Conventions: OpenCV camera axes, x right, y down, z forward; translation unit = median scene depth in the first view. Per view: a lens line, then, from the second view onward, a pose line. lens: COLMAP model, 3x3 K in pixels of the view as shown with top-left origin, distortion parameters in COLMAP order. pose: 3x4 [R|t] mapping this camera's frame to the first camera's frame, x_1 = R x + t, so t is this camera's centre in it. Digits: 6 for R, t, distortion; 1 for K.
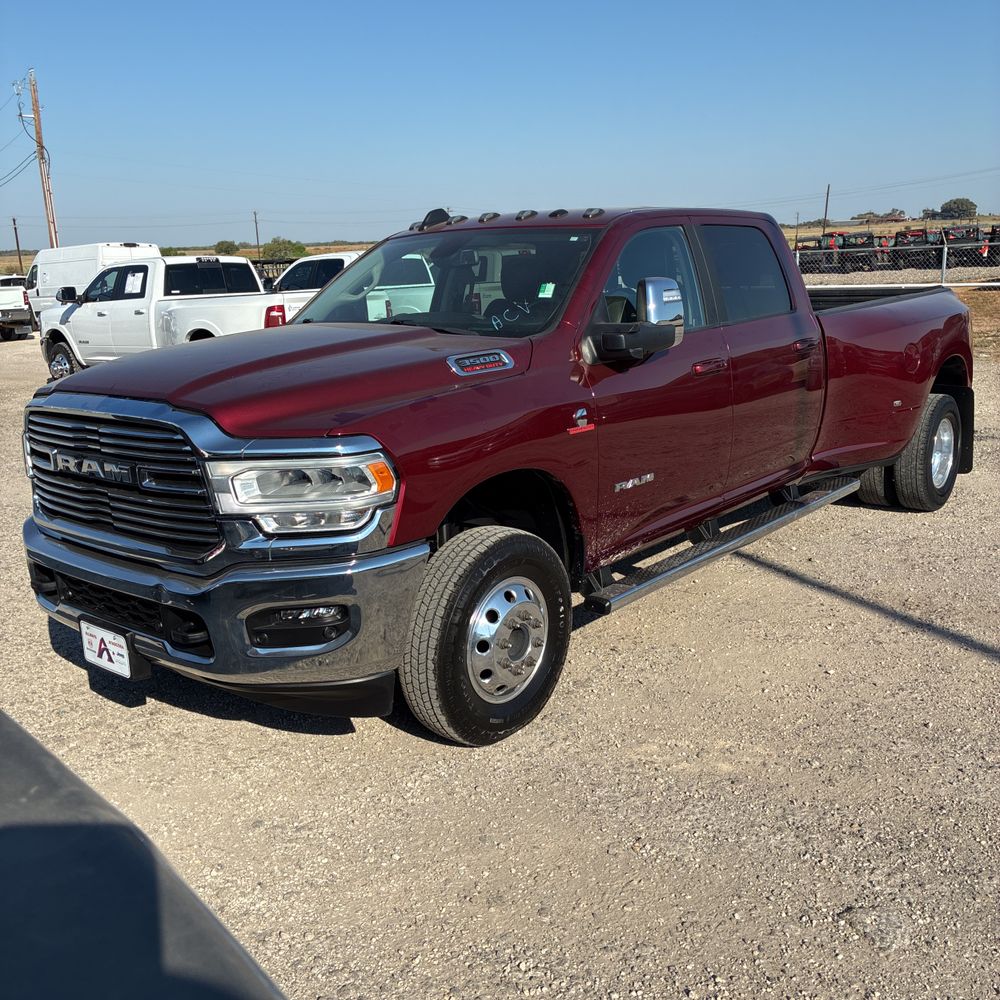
lens RADIAL K [[988.3, 0, 501.9], [0, 988.3, 499.6], [0, 0, 1]] dist [0.048124, -0.023310]
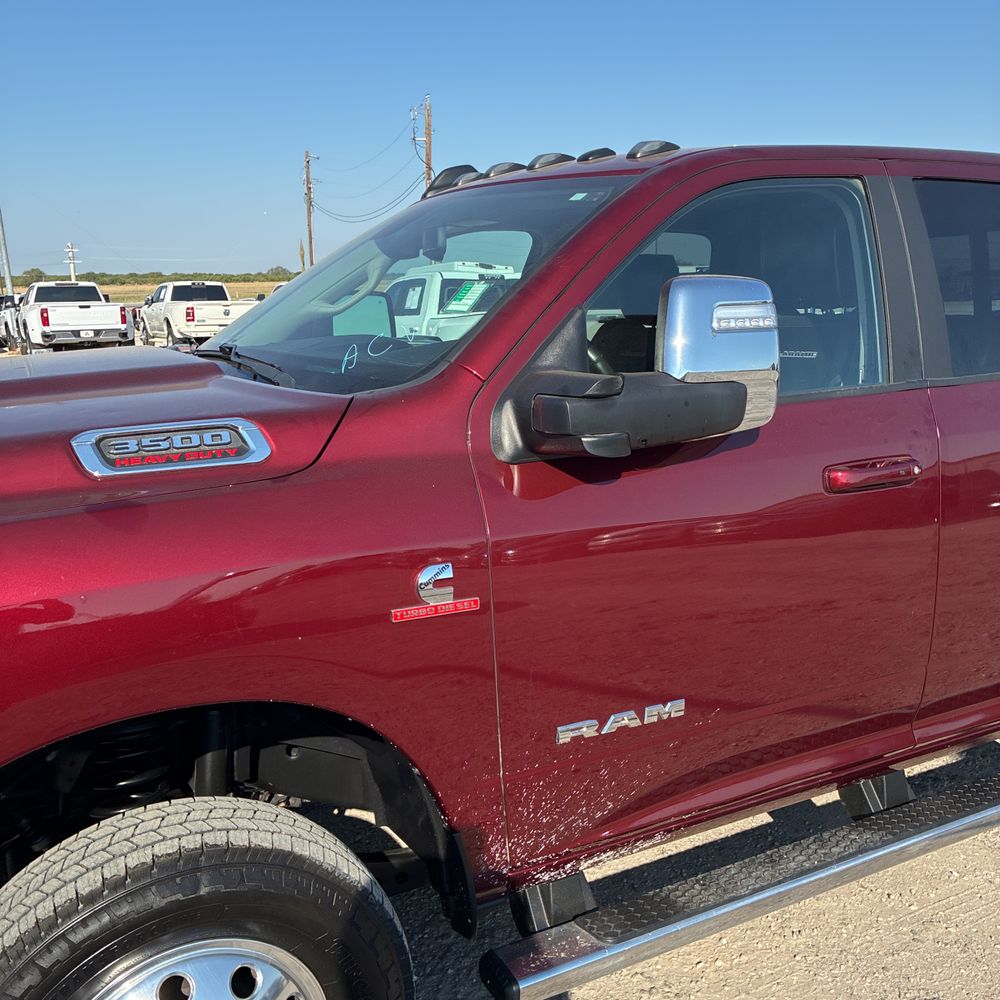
lens RADIAL K [[1007.2, 0, 500.4], [0, 1007.2, 496.2], [0, 0, 1]] dist [0.023720, -0.017874]
pose [[0.926772, 0.097539, -0.362738, 0.071536], [-0.107299, 0.994203, -0.006806, -0.032860], [0.359972, 0.045229, 0.931866, 0.161021]]
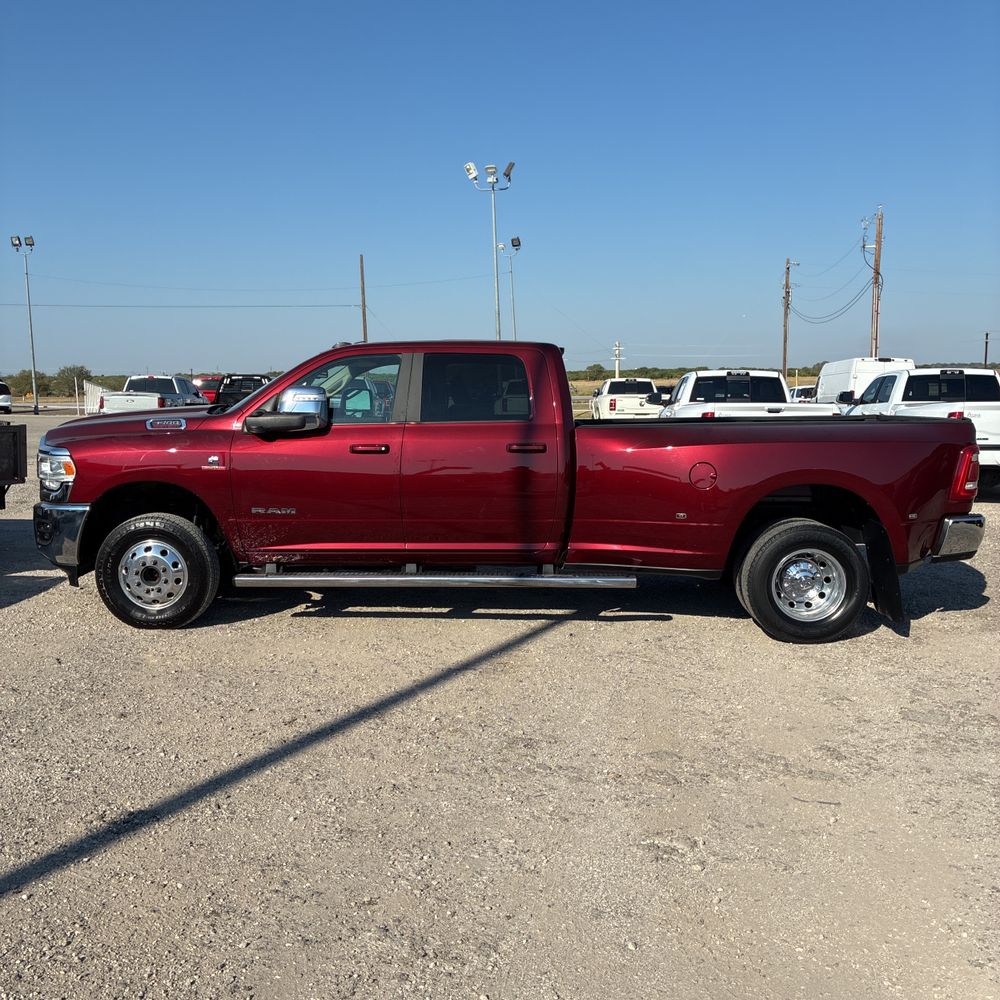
lens RADIAL K [[1001.5, 0, 500.1], [0, 1001.5, 495.6], [0, 0, 1]] dist [0.040092, -0.030542]
pose [[0.620144, 0.117518, -0.775636, 0.477365], [-0.205031, 0.978630, -0.015655, -0.027005], [0.757221, 0.168738, 0.630986, 0.074971]]
